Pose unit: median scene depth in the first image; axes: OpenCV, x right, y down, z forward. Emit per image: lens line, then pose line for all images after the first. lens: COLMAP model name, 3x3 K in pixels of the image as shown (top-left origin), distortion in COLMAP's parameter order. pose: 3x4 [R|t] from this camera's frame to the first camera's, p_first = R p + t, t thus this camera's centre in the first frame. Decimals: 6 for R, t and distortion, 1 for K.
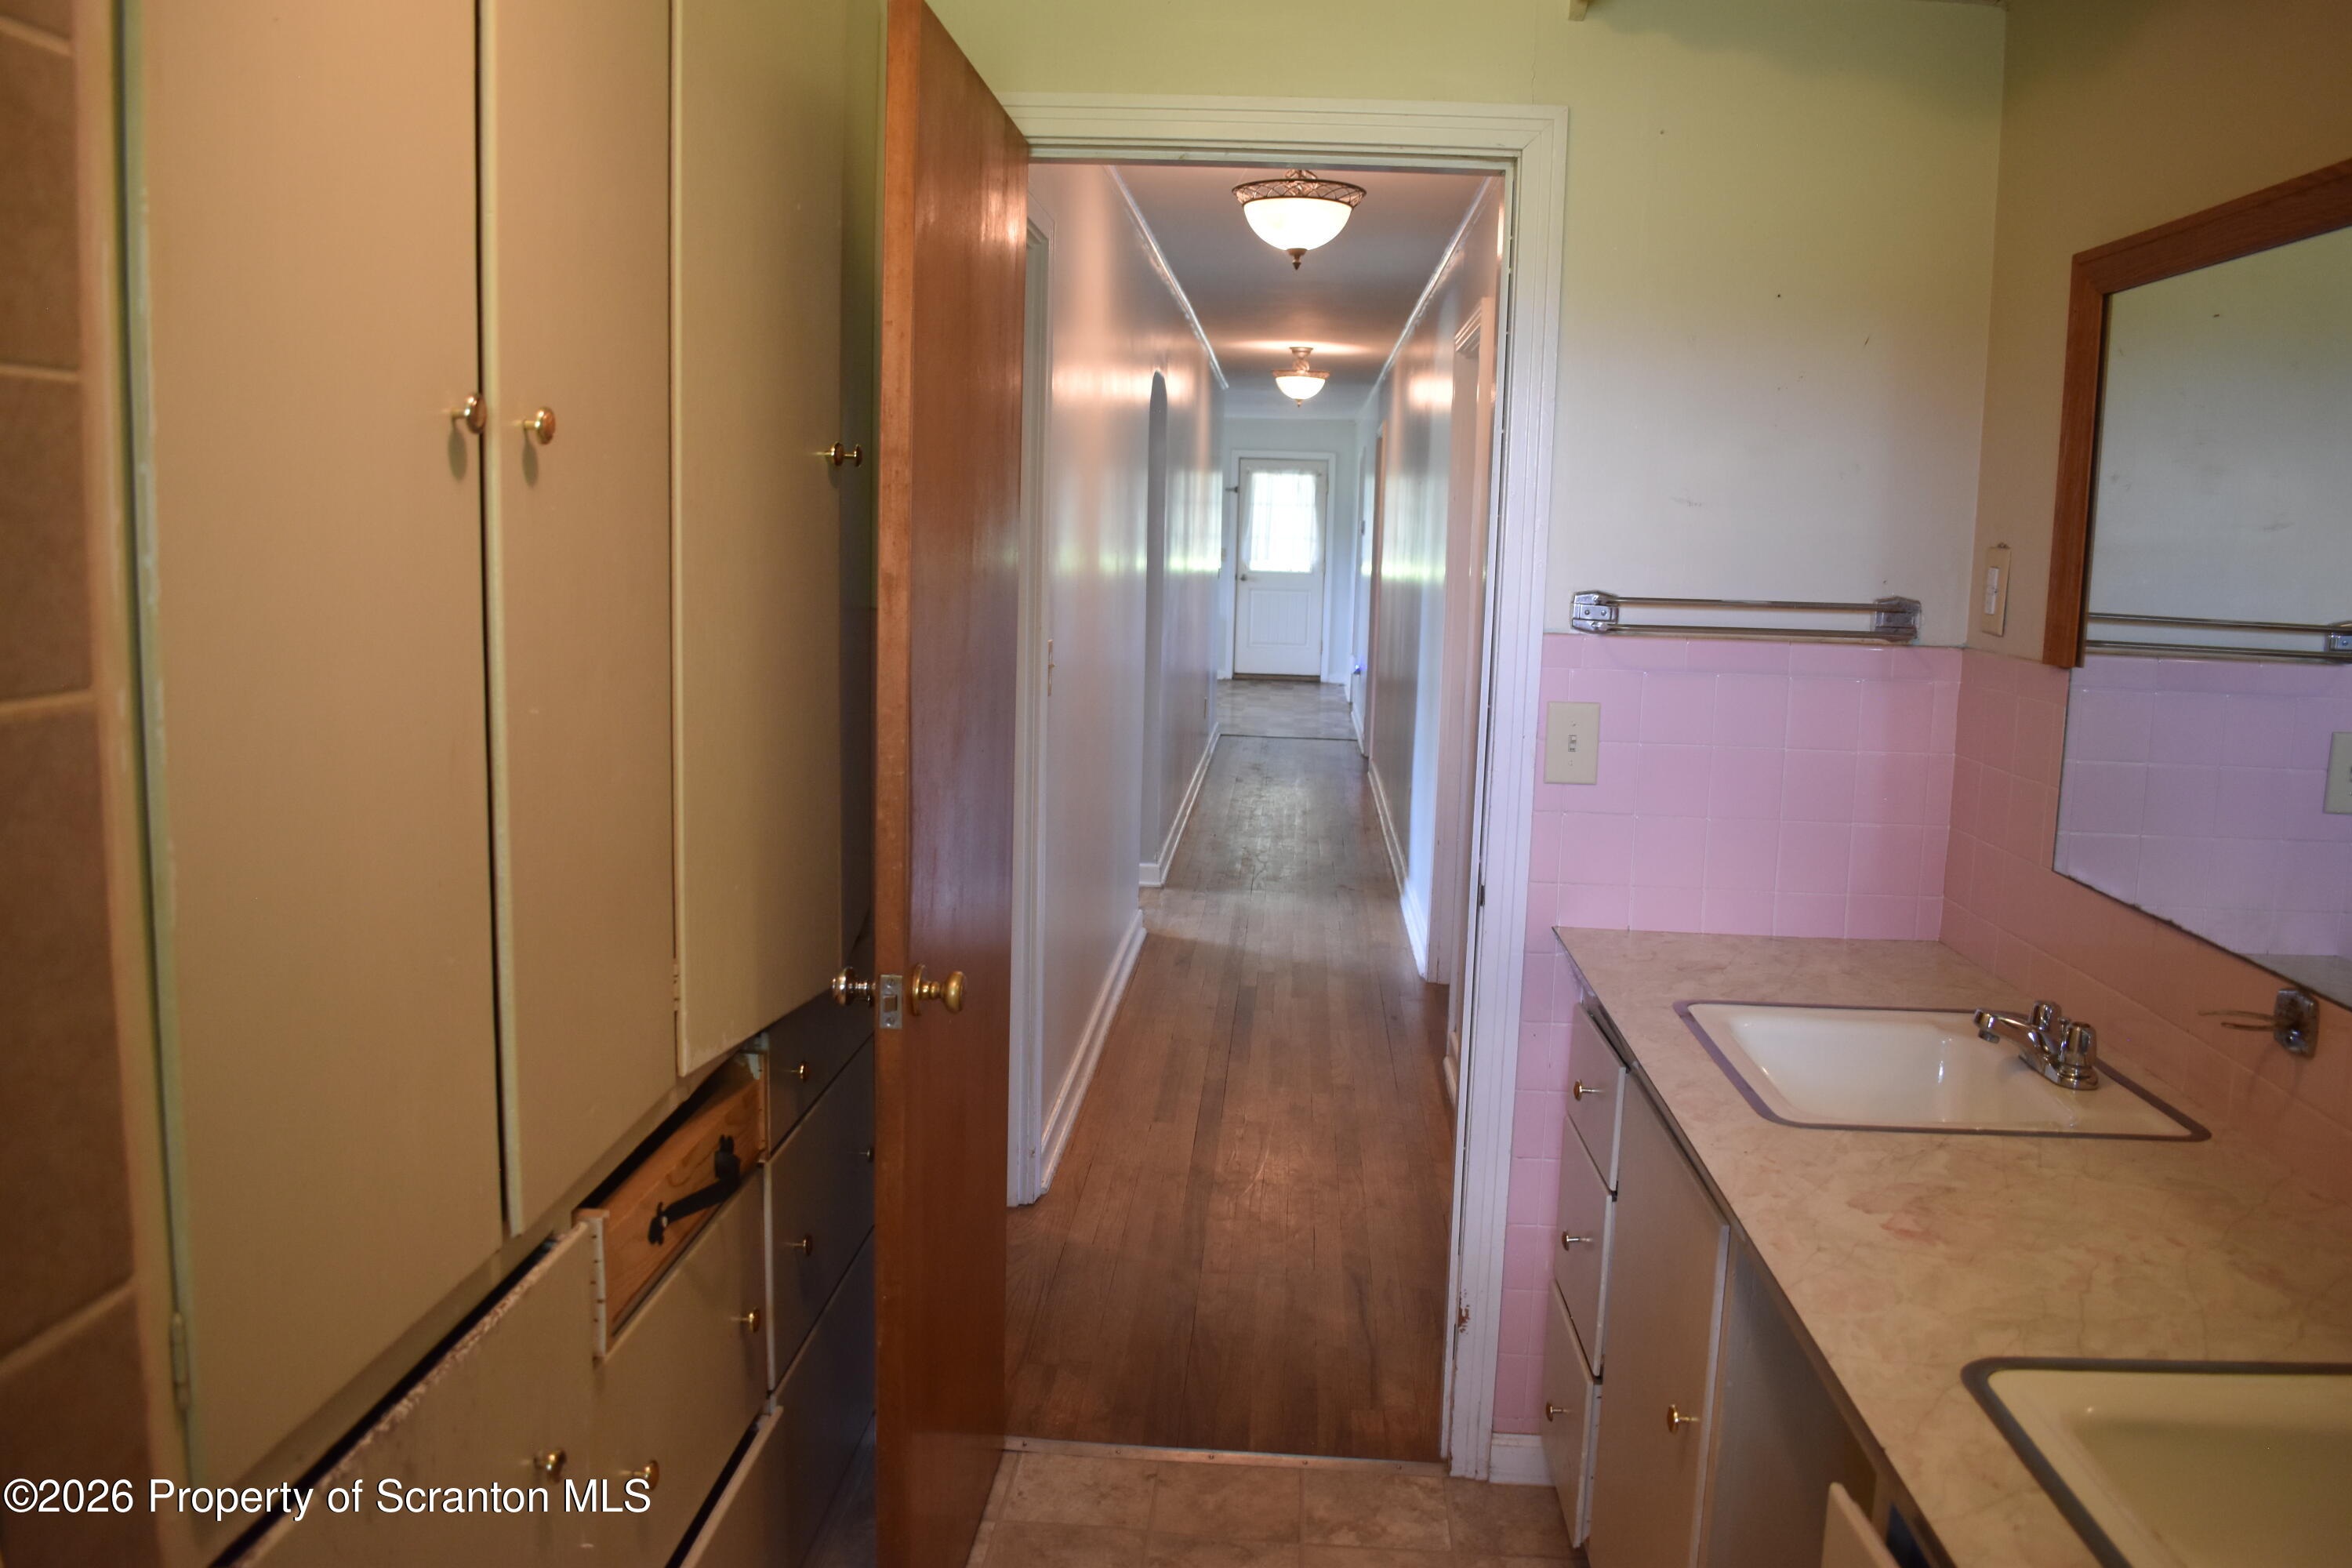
lens RADIAL K [[1841.9, 0, 1178.9], [0, 1841.9, 774.7], [0, 0, 1]] dist [-0.093689, 0.014248]
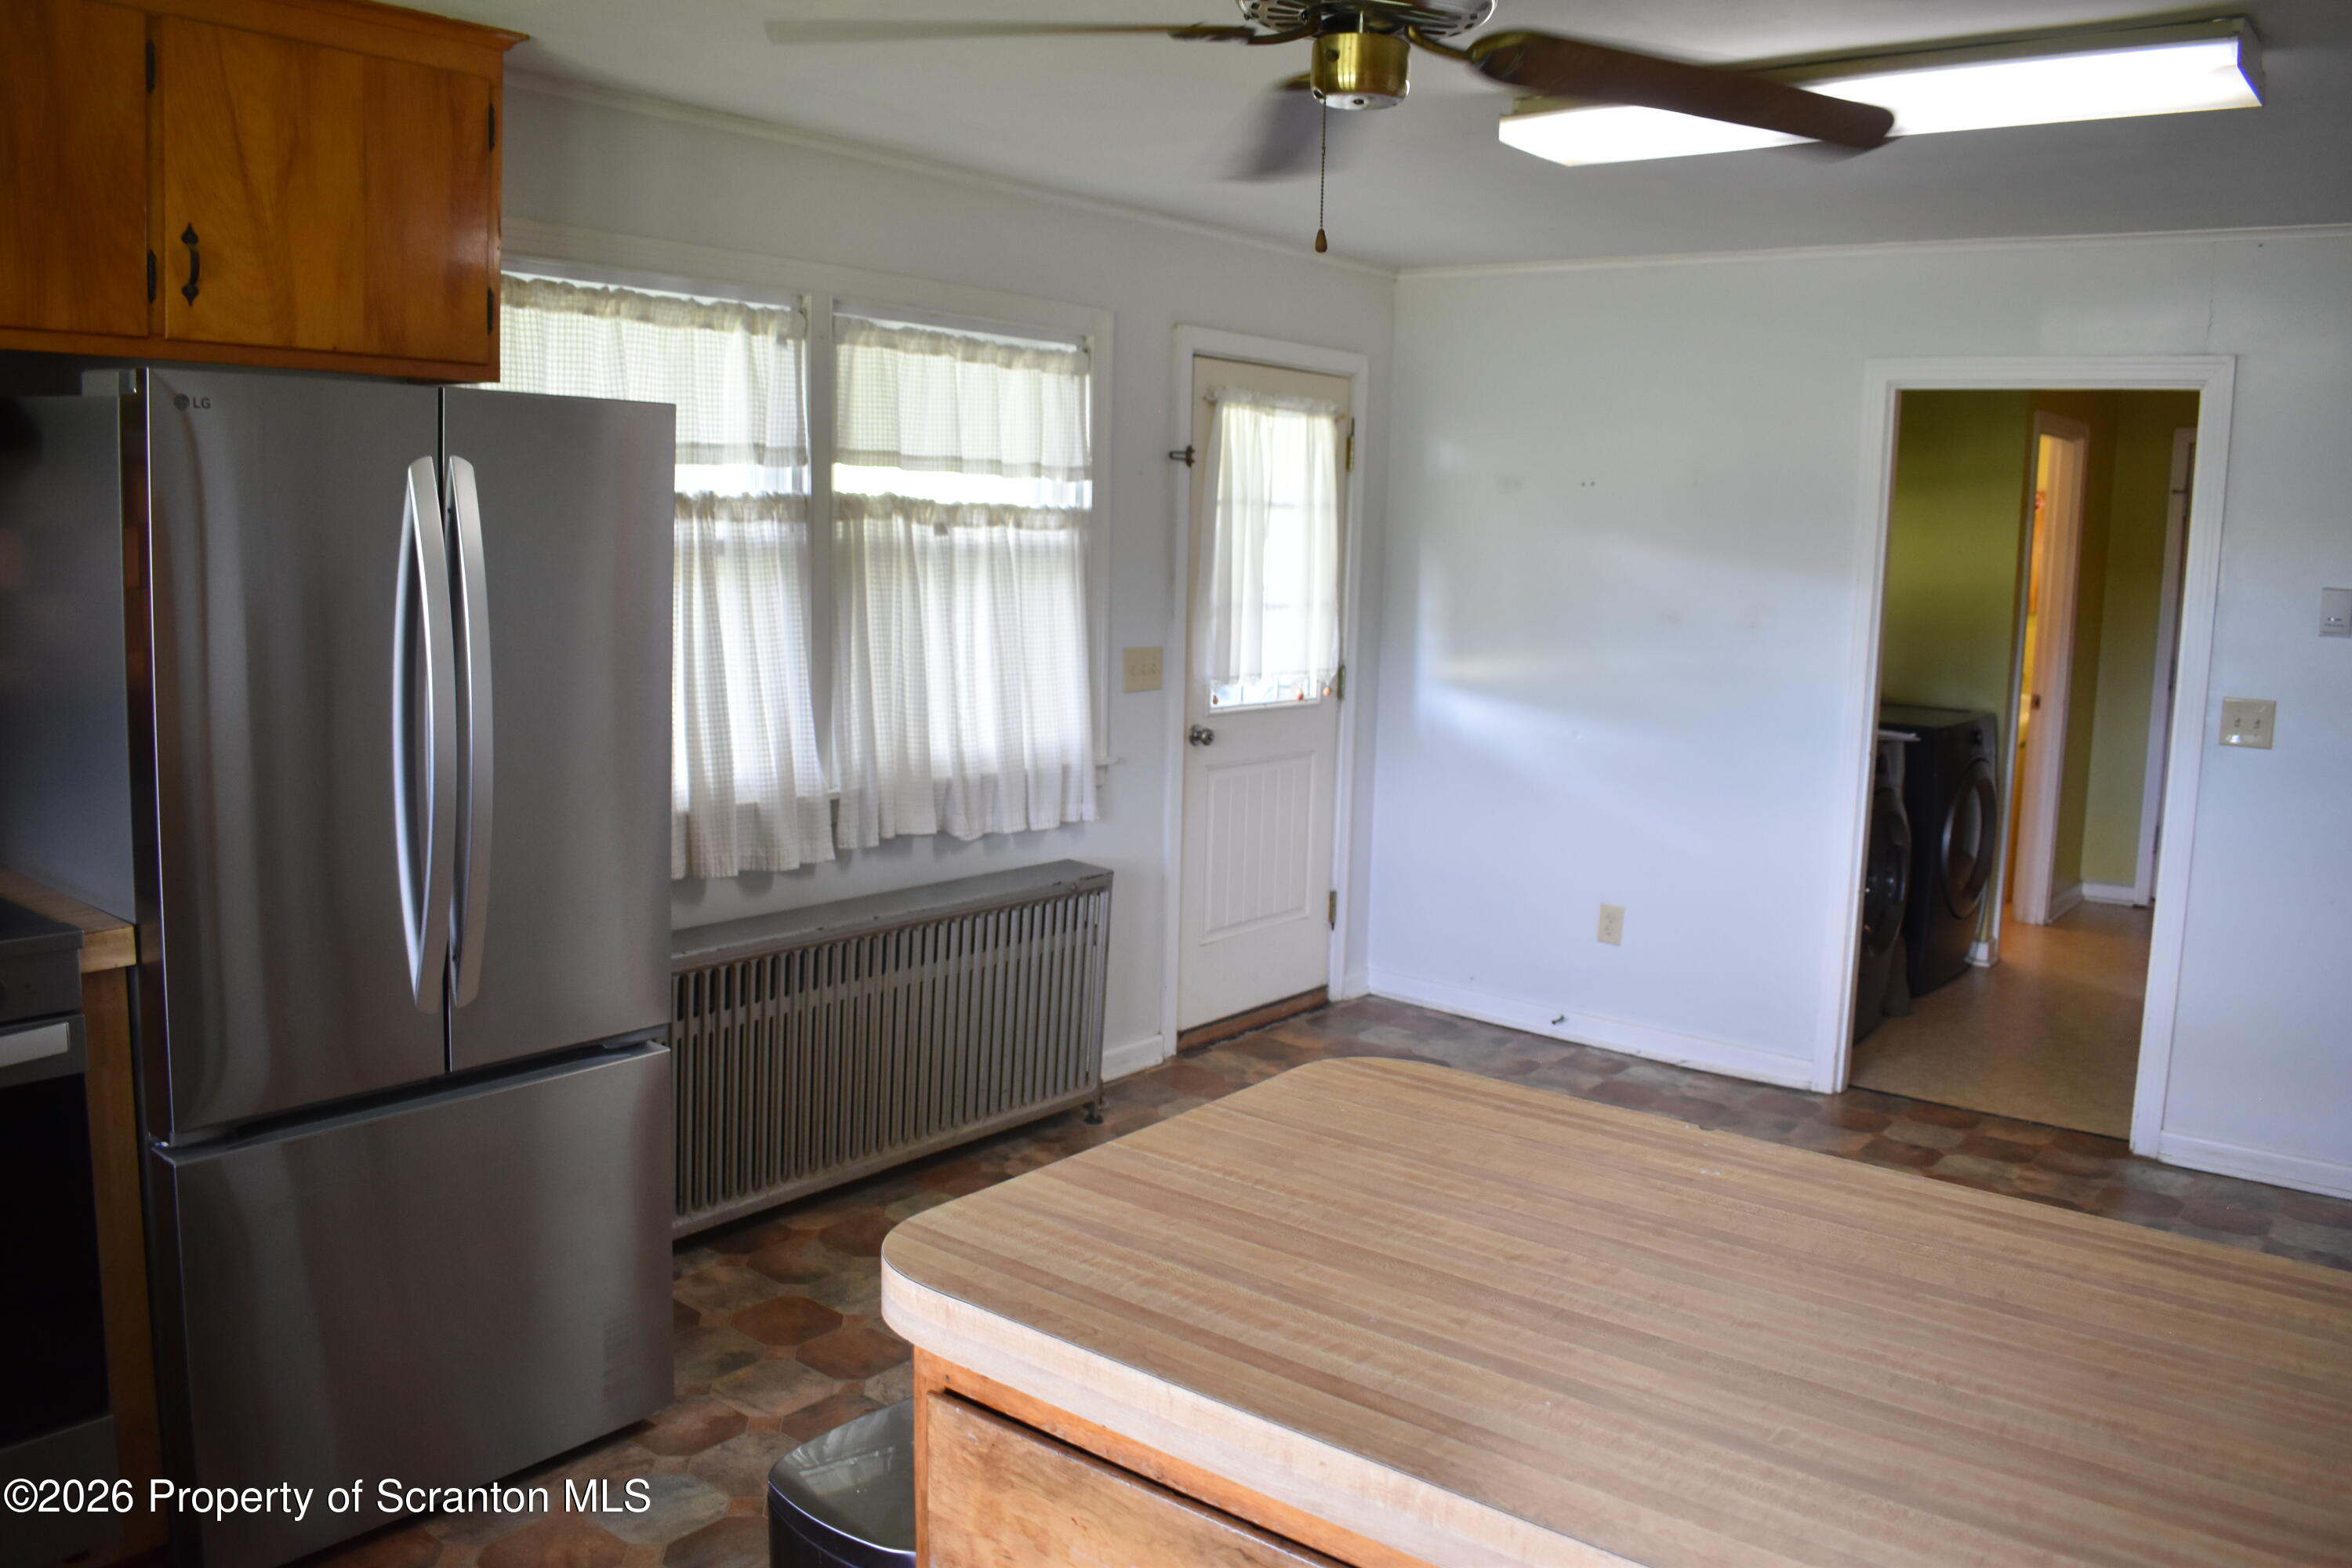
lens RADIAL K [[1841.9, 0, 1178.9], [0, 1841.9, 774.7], [0, 0, 1]] dist [-0.093689, 0.014248]
pose [[0.574105, -0.120123, 0.809922, -0.223229], [0.102336, 0.991950, 0.074581, -0.124691], [-0.812361, 0.040066, 0.581777, 0.820359]]
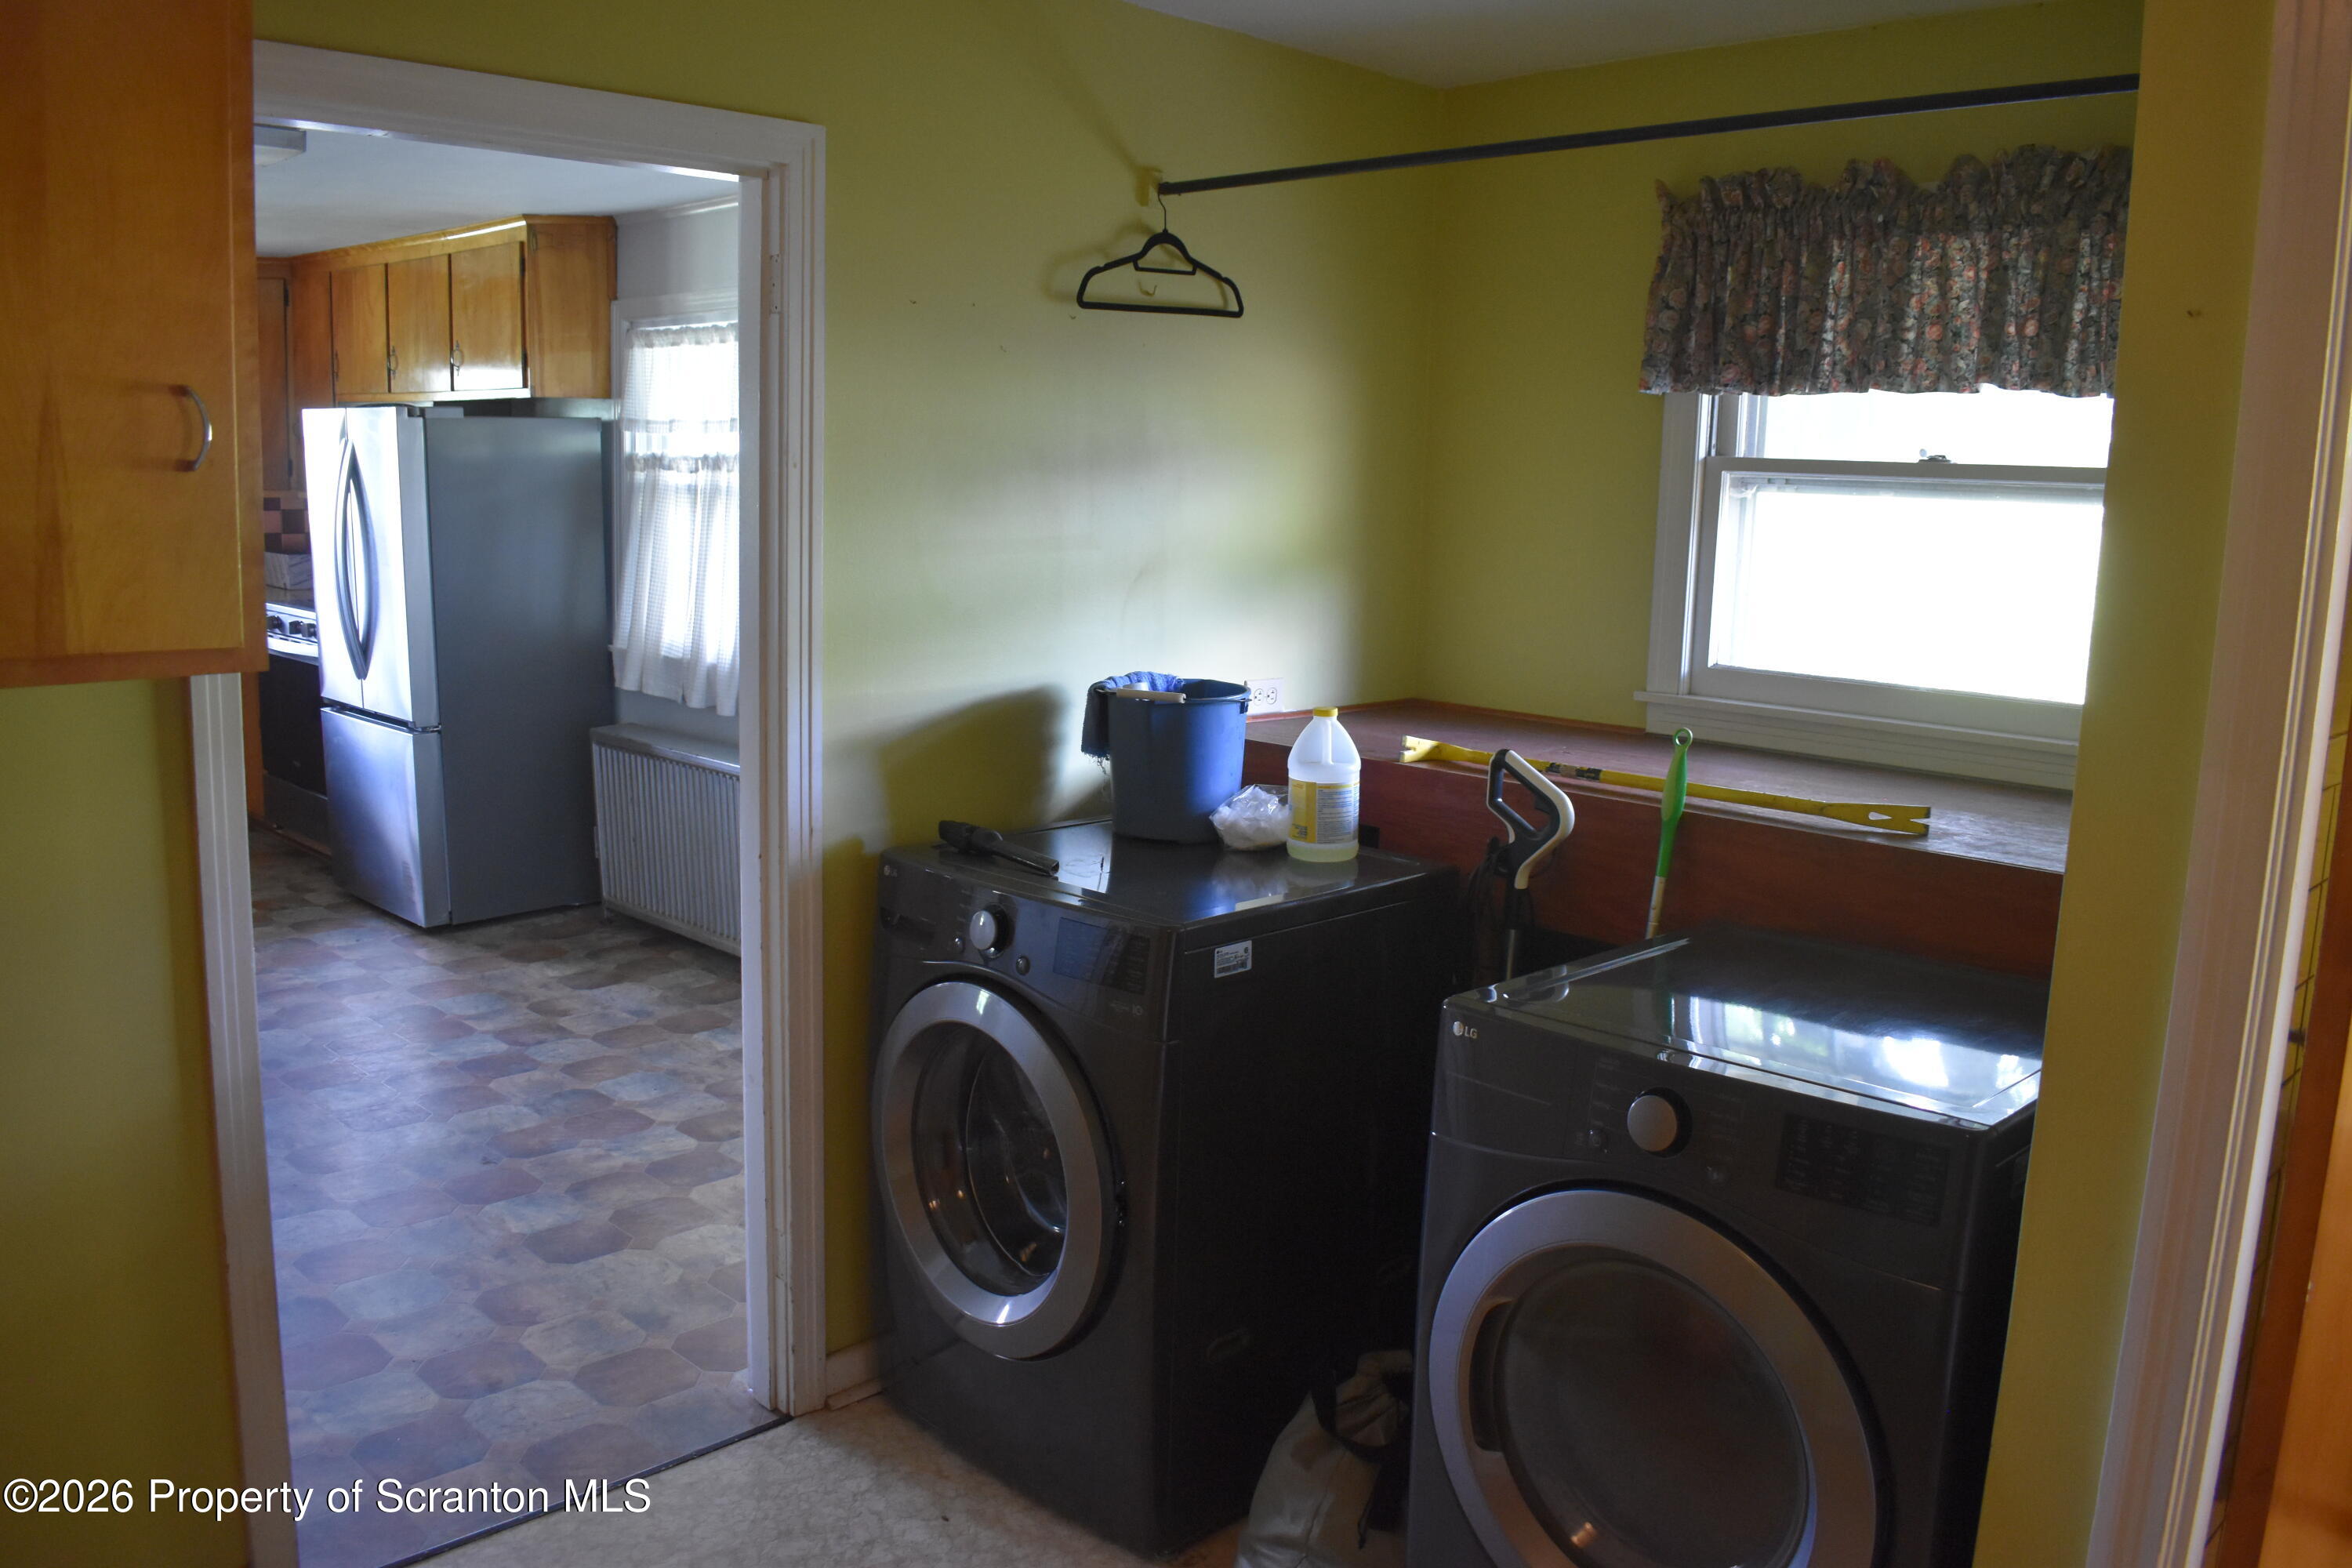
lens RADIAL K [[1841.9, 0, 1178.9], [0, 1841.9, 774.7], [0, 0, 1]] dist [-0.093689, 0.014248]
pose [[0.754213, 0.100557, -0.648884, 0.232387], [-0.100442, 0.994242, 0.037331, -0.109838], [0.648902, 0.037020, 0.759971, 0.797244]]
